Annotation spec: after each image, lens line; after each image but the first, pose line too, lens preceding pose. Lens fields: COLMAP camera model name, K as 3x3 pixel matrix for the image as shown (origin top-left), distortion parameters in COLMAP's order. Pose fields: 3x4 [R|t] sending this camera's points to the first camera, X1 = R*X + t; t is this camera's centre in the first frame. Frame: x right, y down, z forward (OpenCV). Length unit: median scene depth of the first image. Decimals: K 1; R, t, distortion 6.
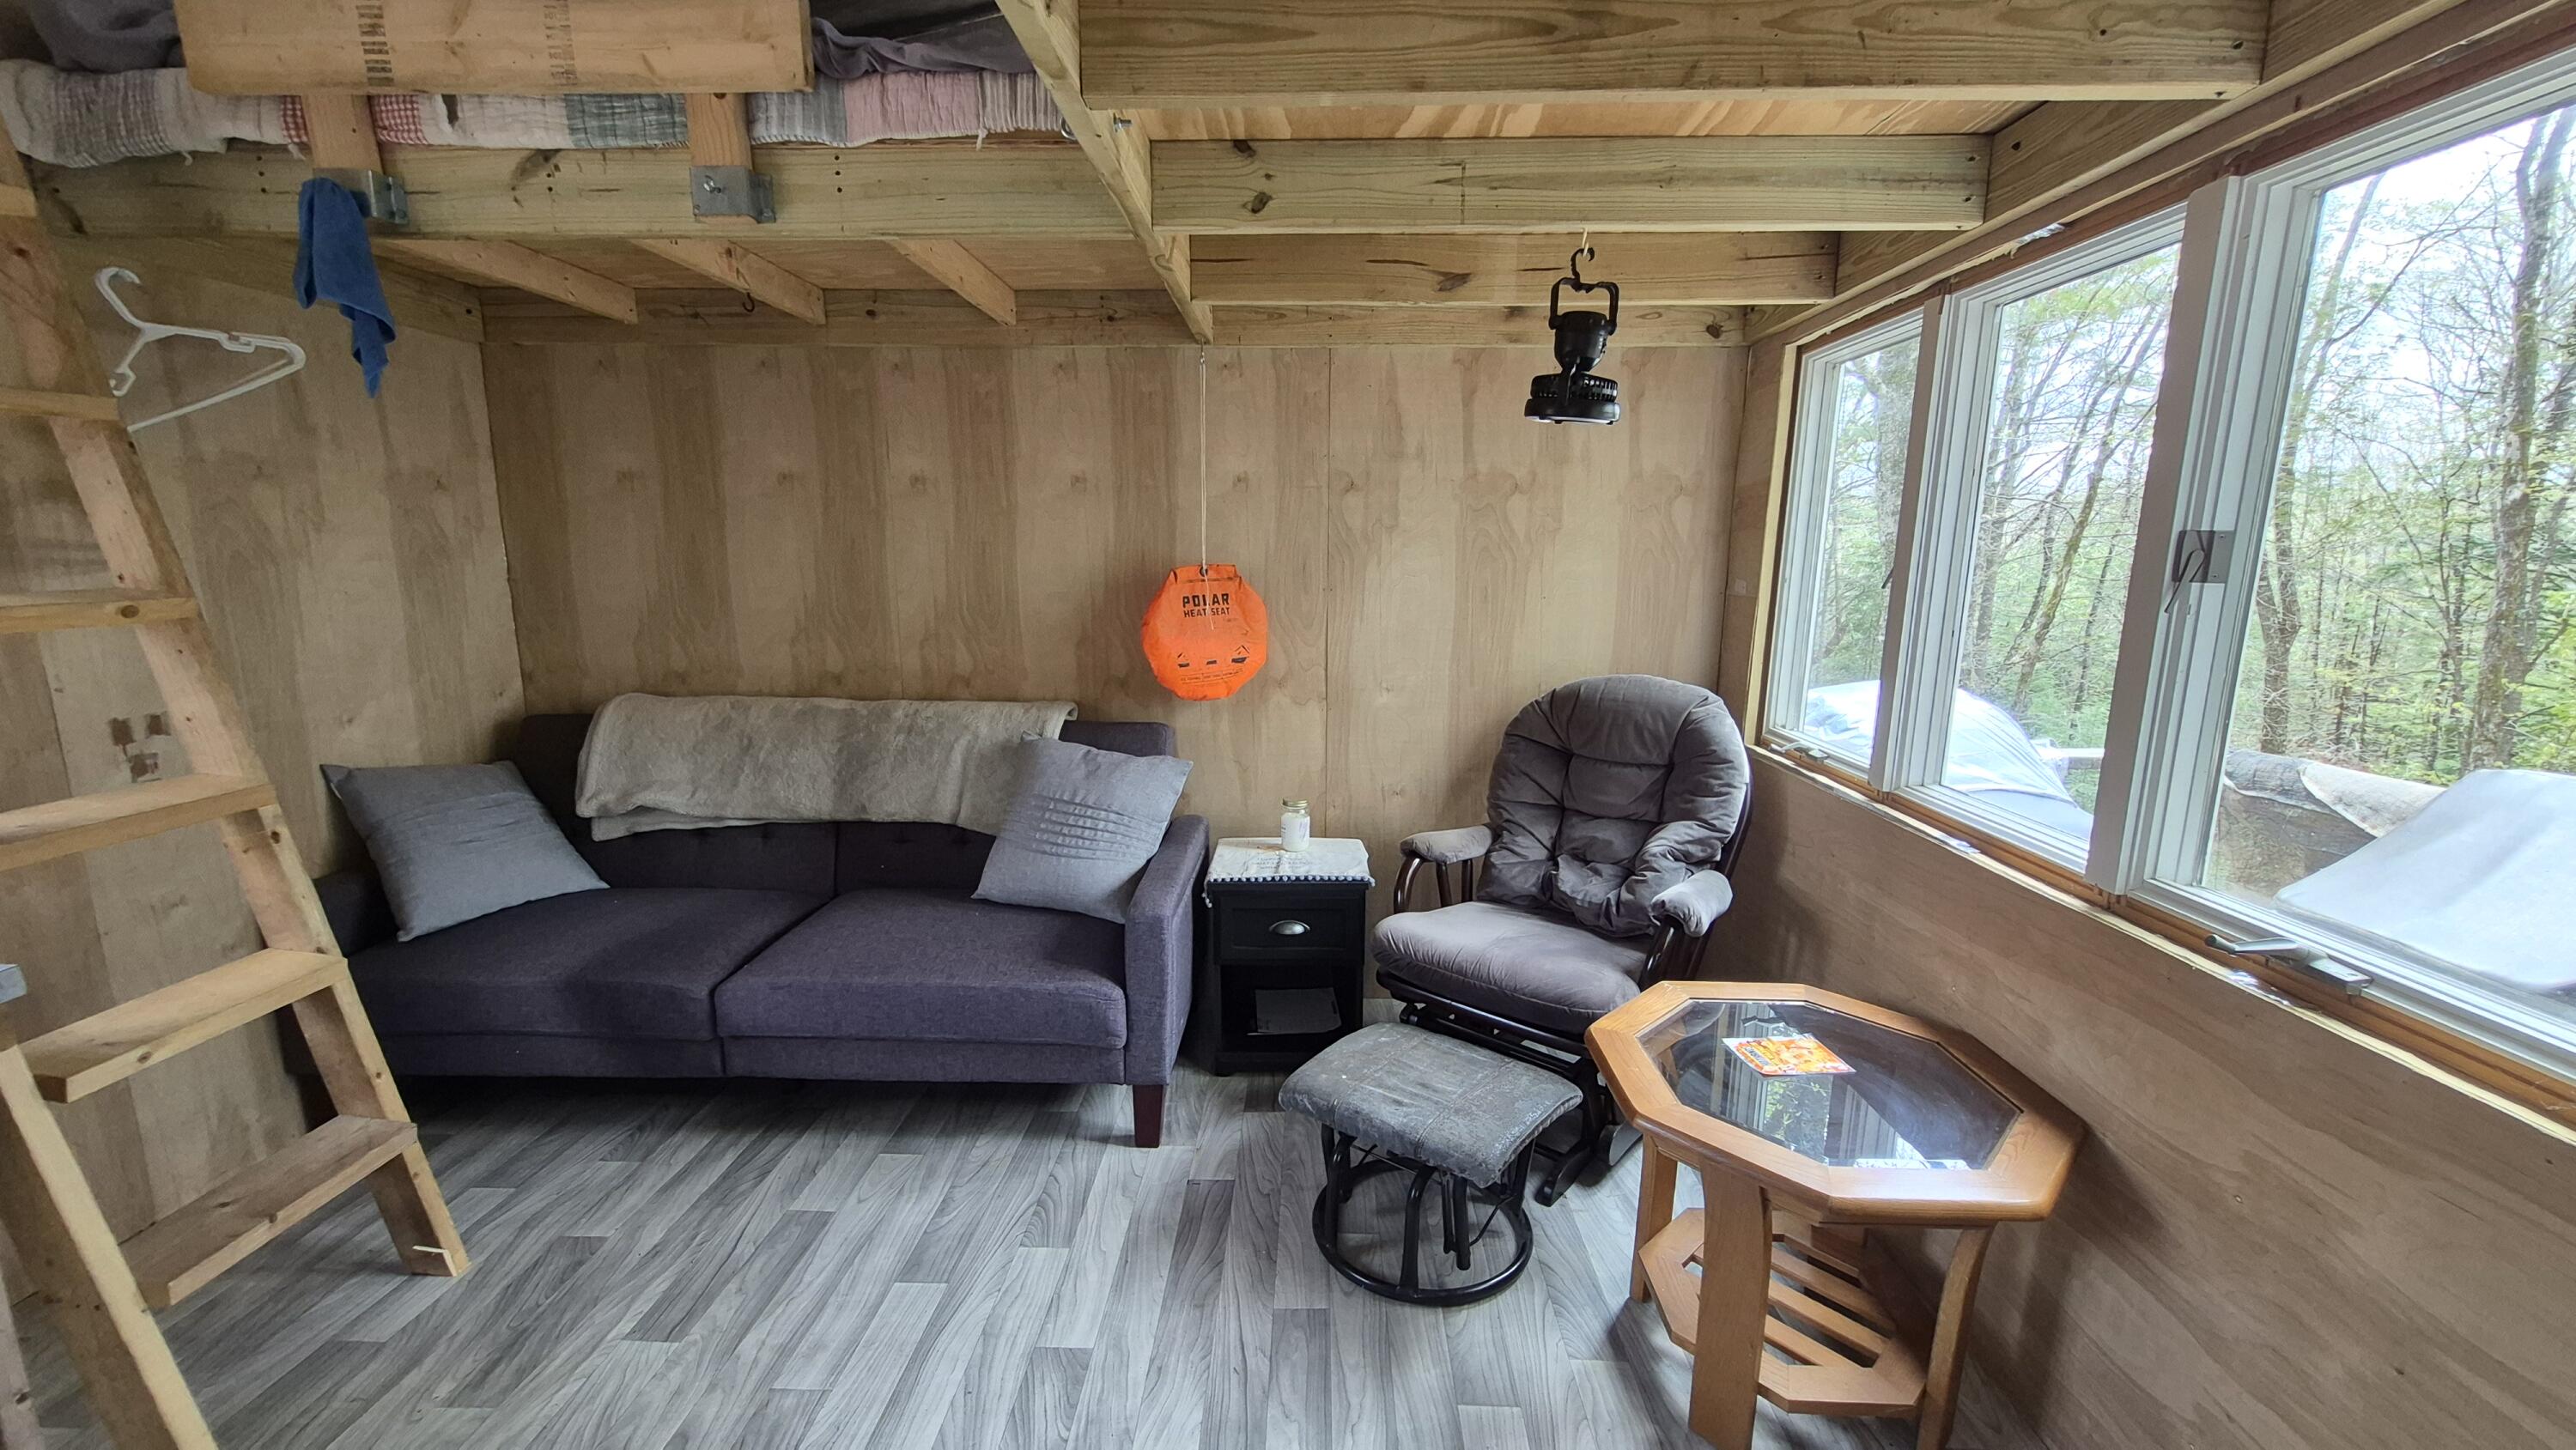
lens RADIAL K [[1018.3, 0, 1287.8], [0, 1018.3, 723.4], [0, 0, 1]] dist [-0.001412, -0.001152]
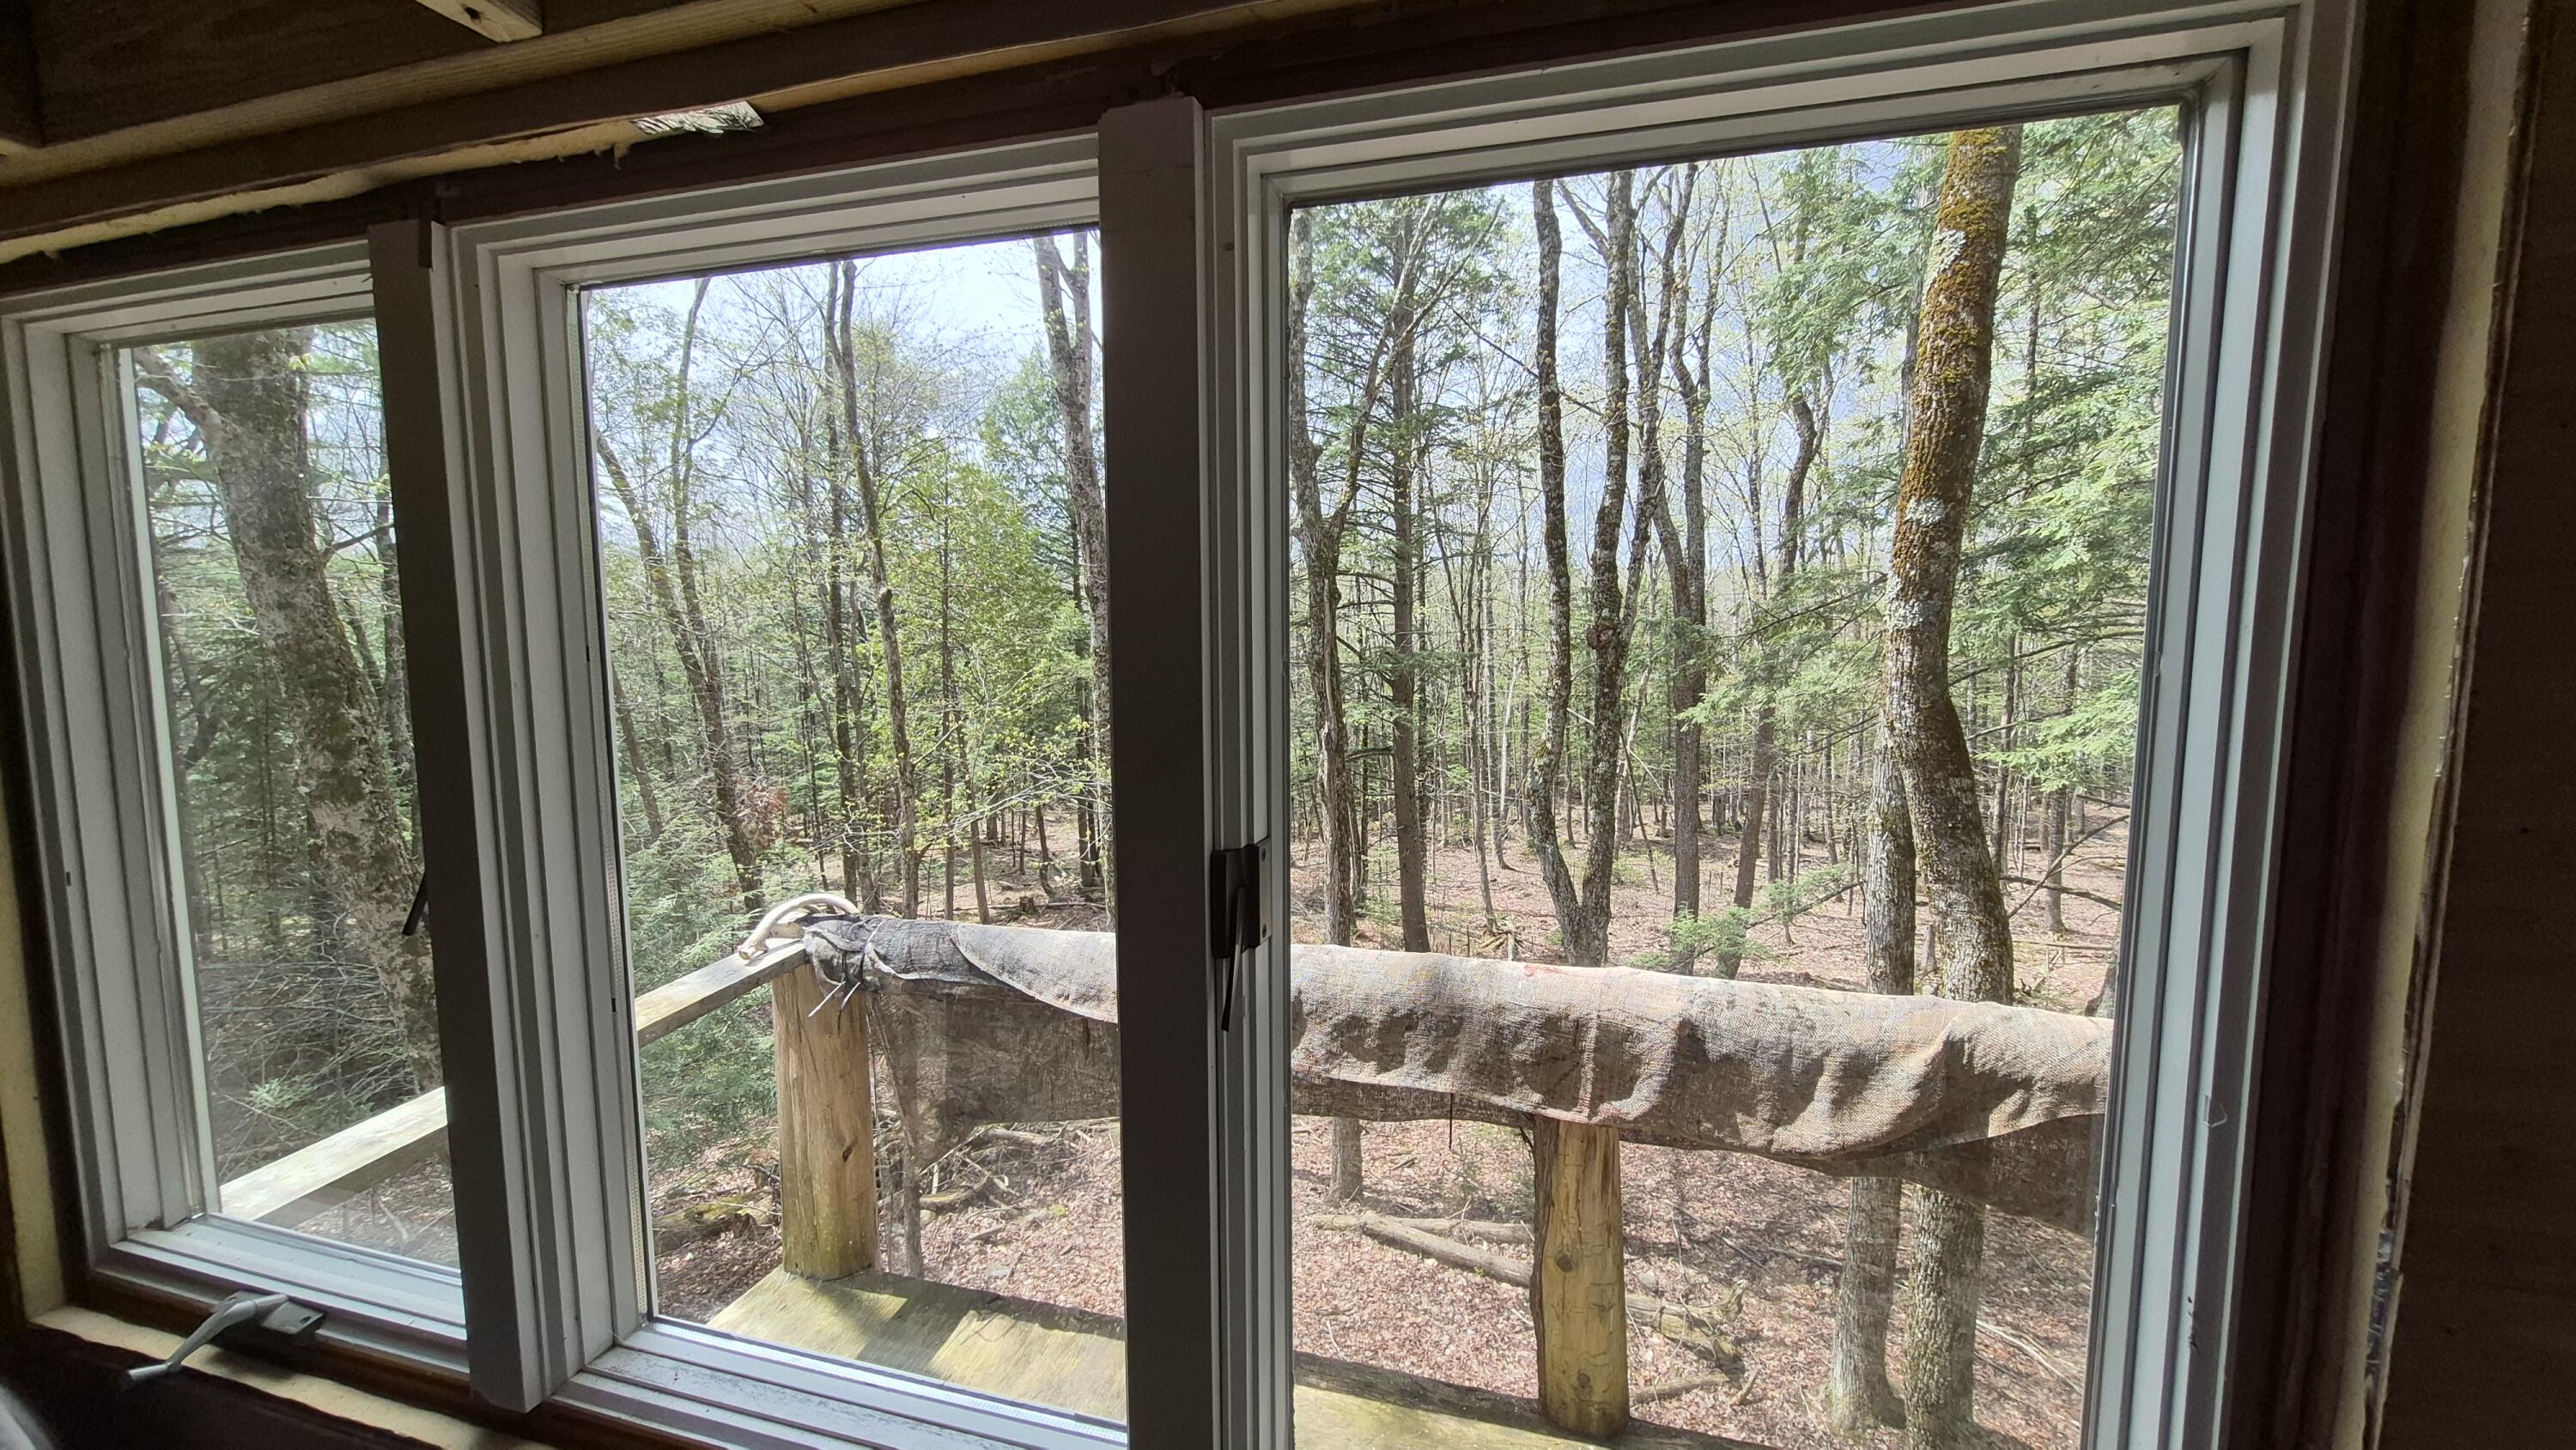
lens RADIAL K [[1018.3, 0, 1306.7], [0, 1018.3, 731.4], [0, 0, 1]] dist [-0.001412, -0.001152]
pose [[0.241205, -0.123756, 0.962551, 0.249835], [0.173916, 0.981292, 0.082584, -0.154492], [-0.954763, 0.147483, 0.258216, 0.465150]]
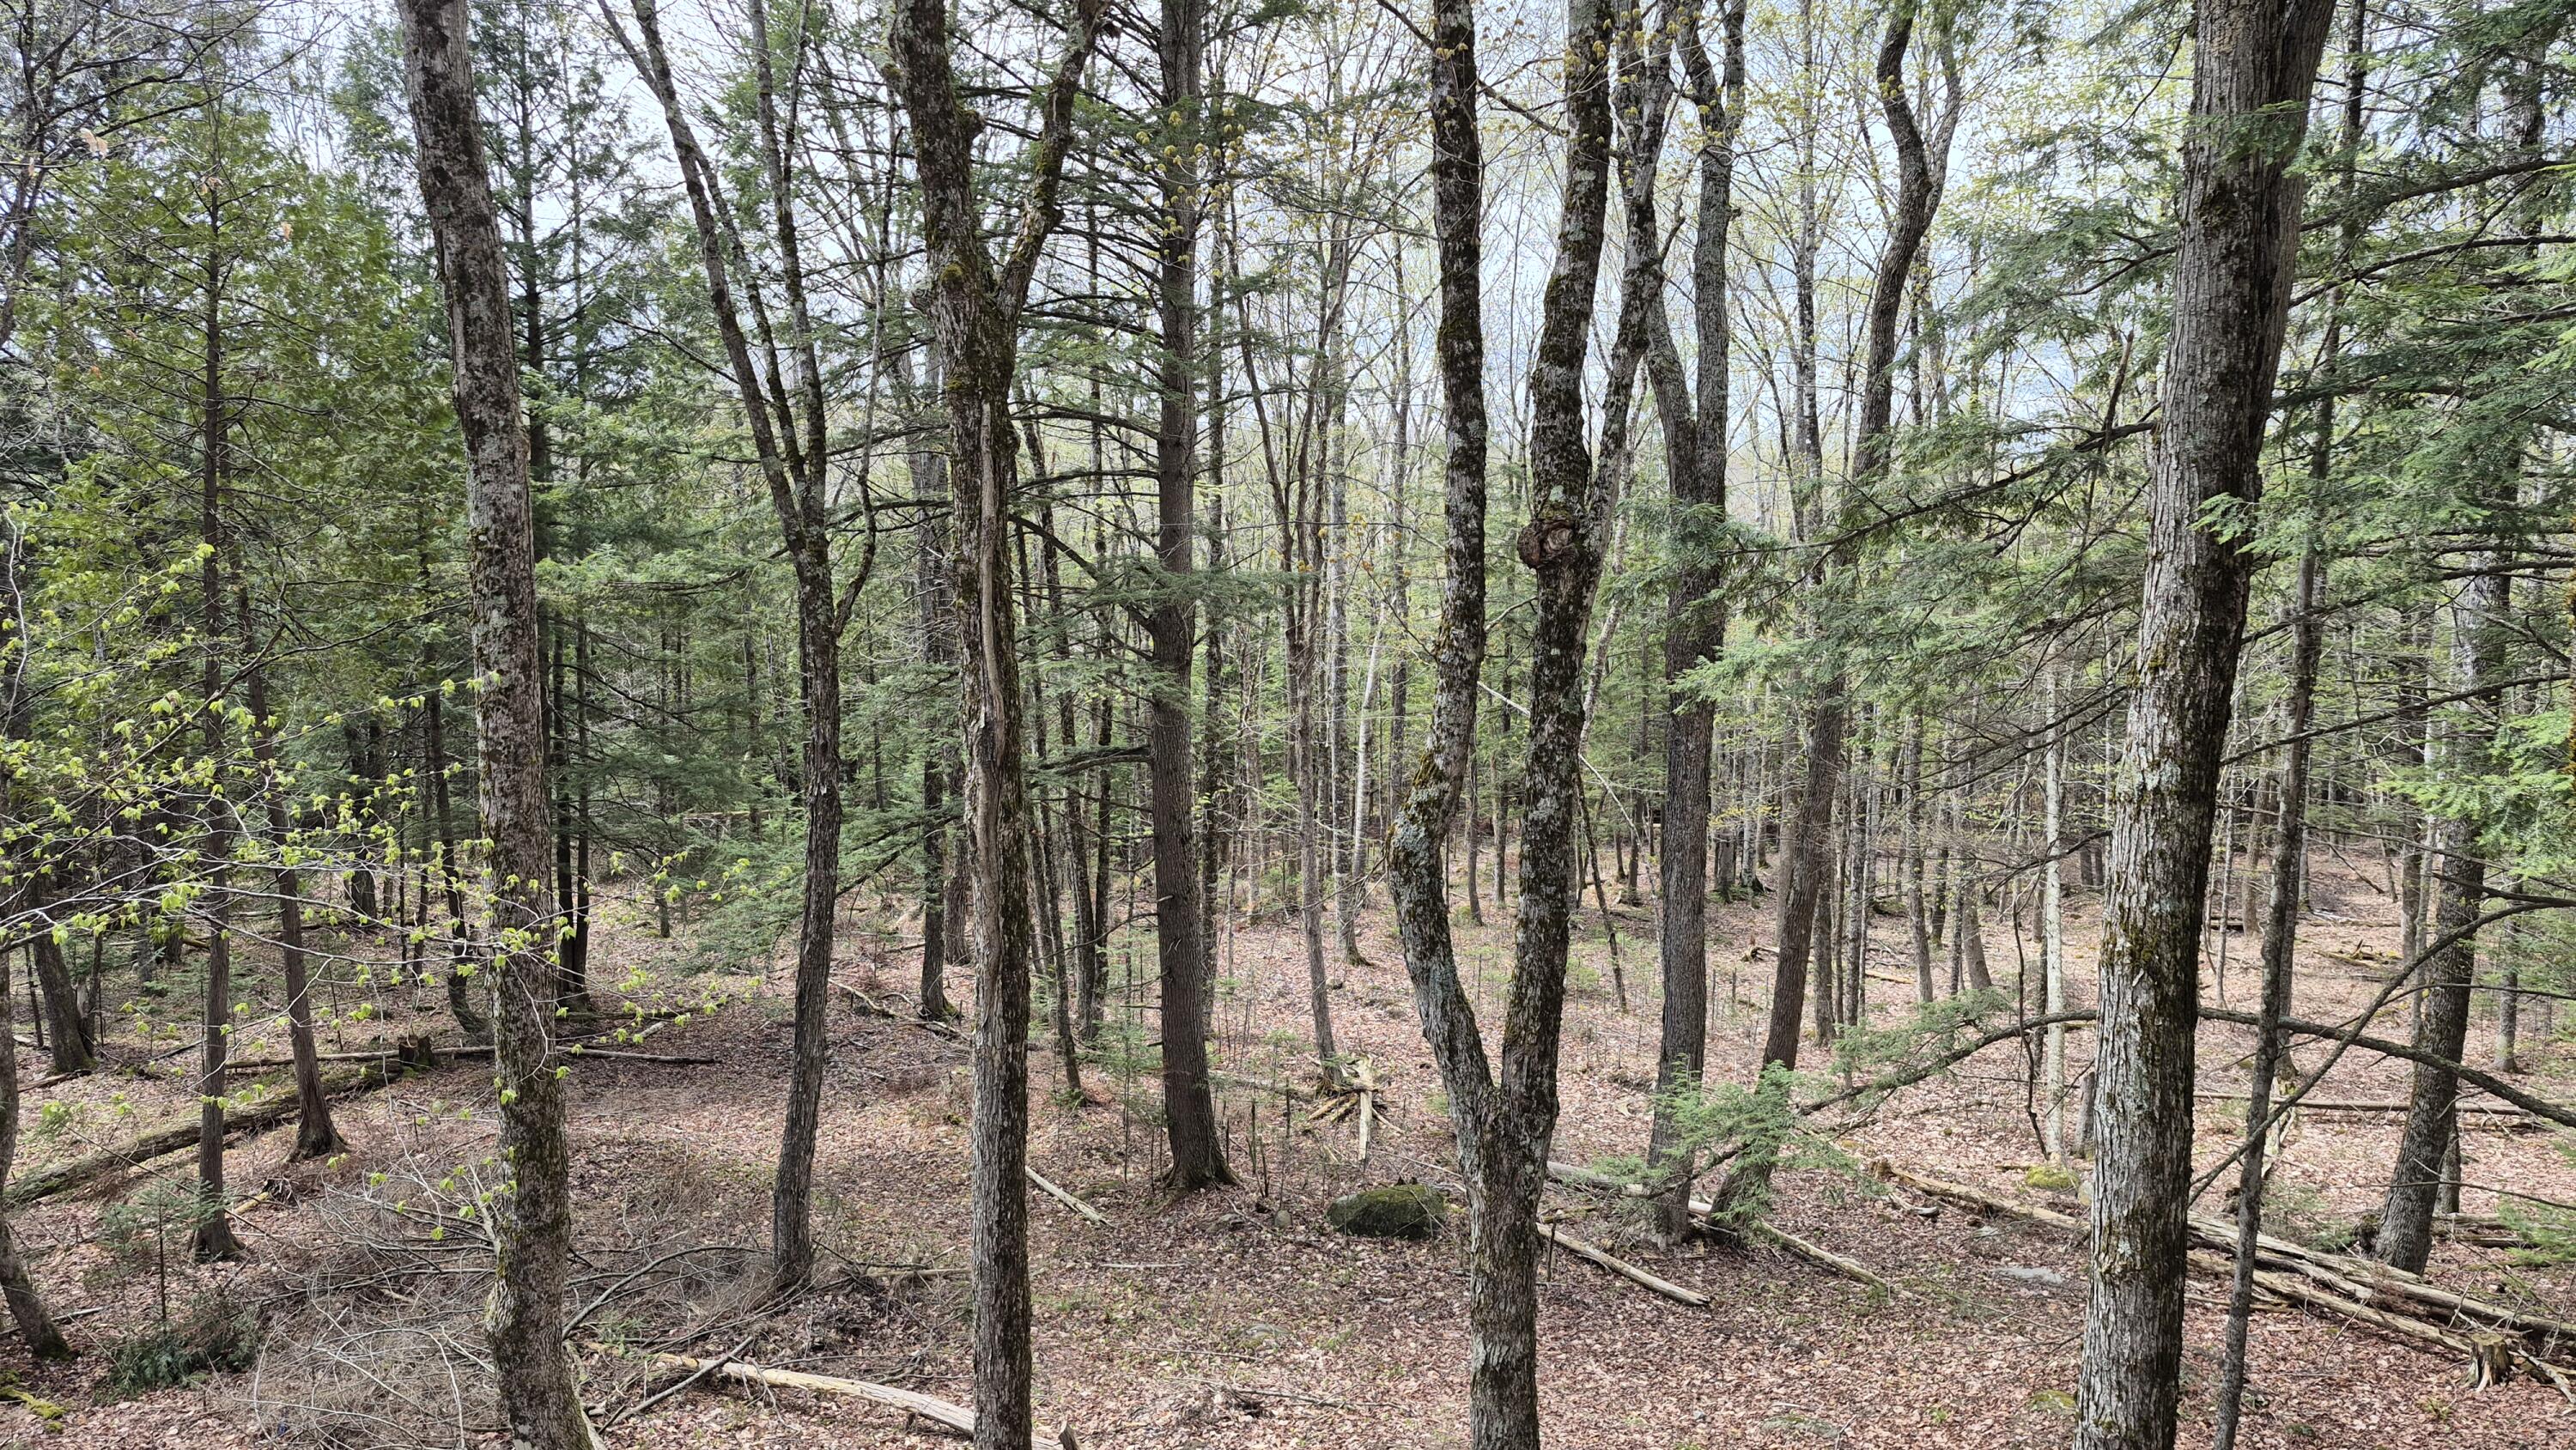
lens RADIAL K [[1735.0, 0, 1300.3], [0, 1735.0, 719.9], [0, 0, 1]] dist [0.092558, -0.001320]
pose [[0.094112, -0.128656, 0.987214, 1.009052], [0.141352, 0.983296, 0.114670, -0.104854], [-0.985476, 0.128753, 0.110726, 0.480509]]
